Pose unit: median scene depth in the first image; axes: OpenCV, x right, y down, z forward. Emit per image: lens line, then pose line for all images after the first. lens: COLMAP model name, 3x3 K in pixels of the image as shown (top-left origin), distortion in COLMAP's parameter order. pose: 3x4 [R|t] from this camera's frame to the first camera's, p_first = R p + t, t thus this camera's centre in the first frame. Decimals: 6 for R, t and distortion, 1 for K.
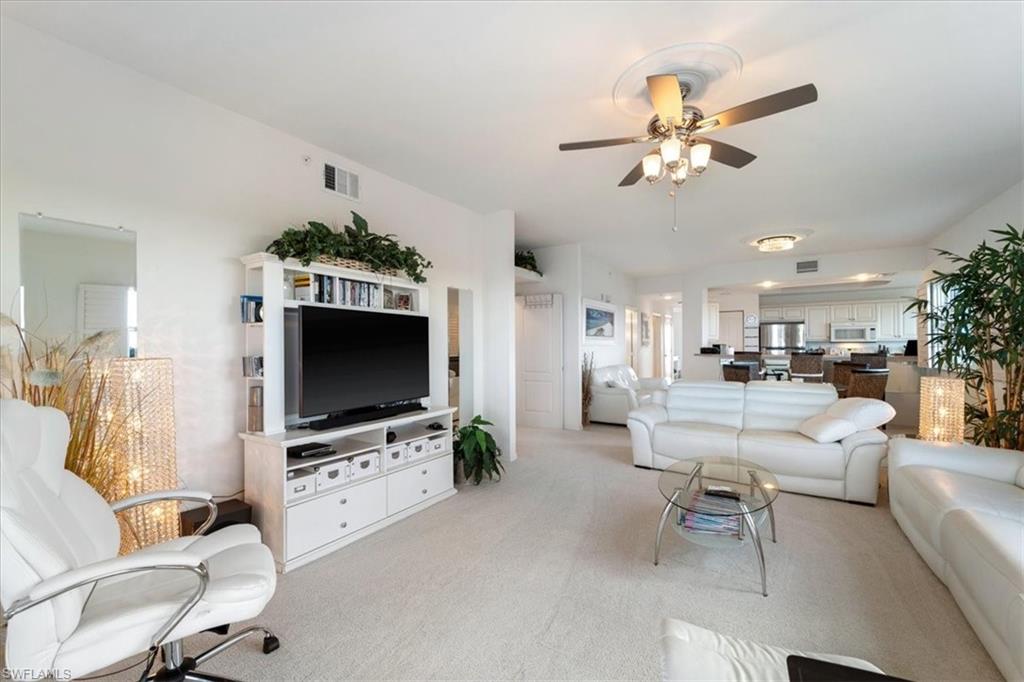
lens RADIAL K [[410.4, 0, 501.9], [0, 410.4, 341.2], [0, 0, 1]] dist [0.001967, 0.000055]
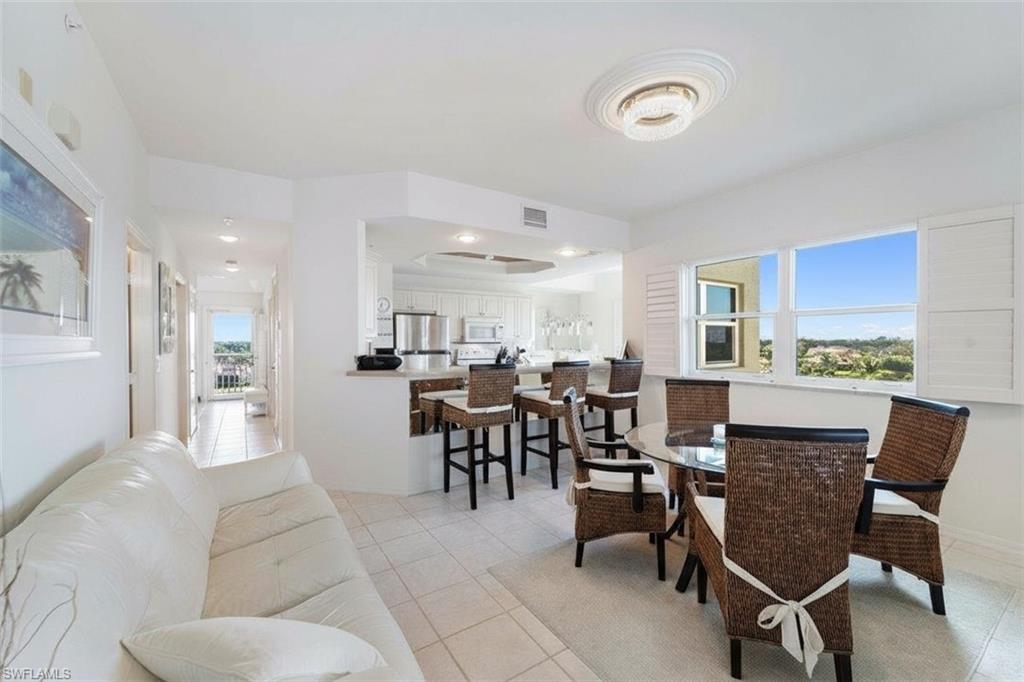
lens RADIAL K [[410.4, 0, 501.9], [0, 410.4, 341.2], [0, 0, 1]] dist [0.001967, 0.000055]
pose [[0.395424, 0.004570, 0.918487, 0.158813], [-0.001902, 0.999990, -0.004156, 0.001464], [-0.918497, -0.000104, 0.395428, 0.723050]]
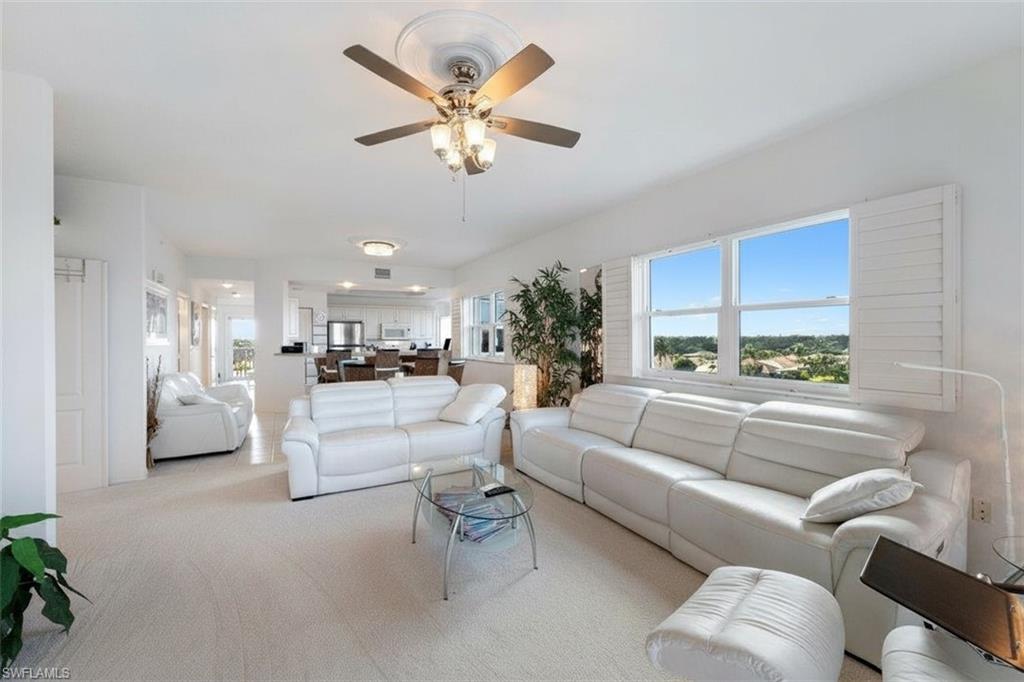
lens RADIAL K [[417.0, 0, 513.3], [0, 417.0, 334.9], [0, 0, 1]] dist [0.007290, 0.000202]
pose [[0.449156, 0.008572, 0.893412, -0.107642], [-0.000726, 0.999957, -0.009229, -0.001352], [-0.893453, 0.003497, 0.449143, 0.145157]]
